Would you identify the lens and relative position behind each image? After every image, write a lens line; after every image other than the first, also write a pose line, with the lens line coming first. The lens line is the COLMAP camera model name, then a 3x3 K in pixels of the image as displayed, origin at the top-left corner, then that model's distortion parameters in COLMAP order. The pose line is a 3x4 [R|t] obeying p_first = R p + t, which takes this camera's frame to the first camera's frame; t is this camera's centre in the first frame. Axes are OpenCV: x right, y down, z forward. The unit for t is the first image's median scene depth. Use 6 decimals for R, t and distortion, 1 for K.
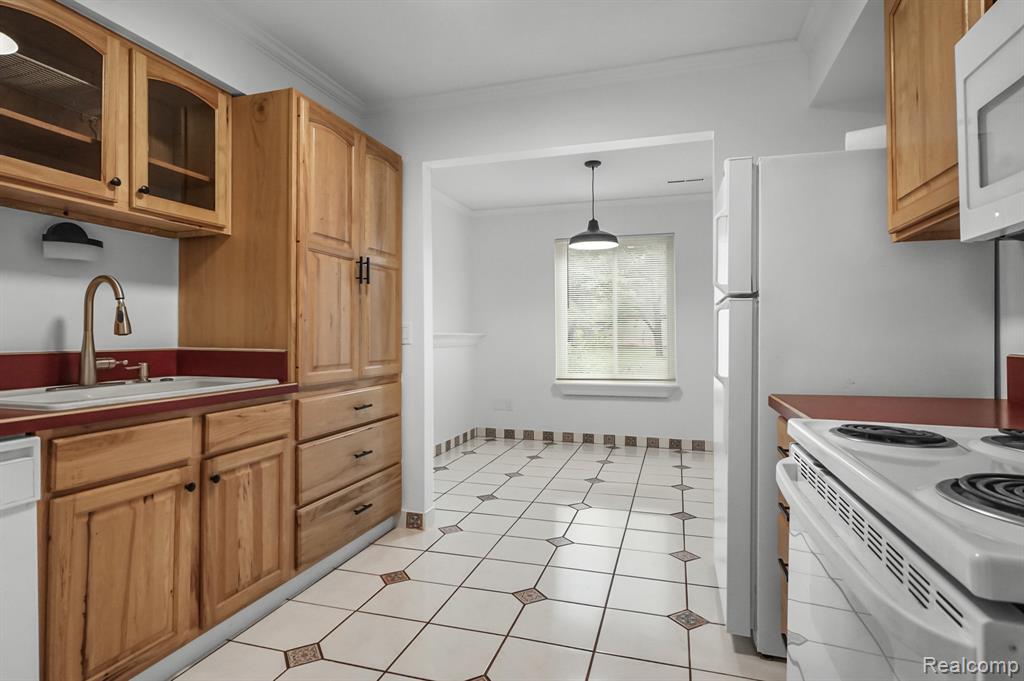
lens RADIAL K [[554.3, 0, 511.3], [0, 554.3, 322.3], [0, 0, 1]] dist [-0.001451, -0.000056]
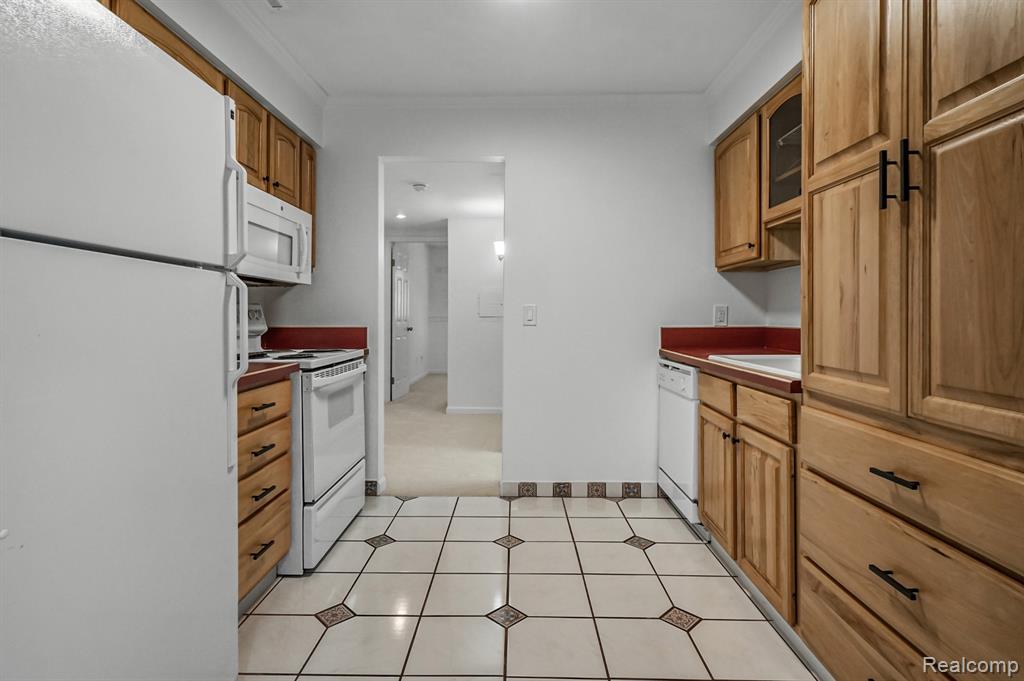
lens RADIAL K [[511.8, 0, 512.0], [0, 511.8, 340.5], [0, 0, 1]] dist [0.000517, -0.000327]
pose [[-0.960654, 0.009499, -0.277584, 0.097923], [0.004616, 0.999823, 0.018241, 0.021071], [0.277709, 0.016242, -0.960528, 0.871466]]
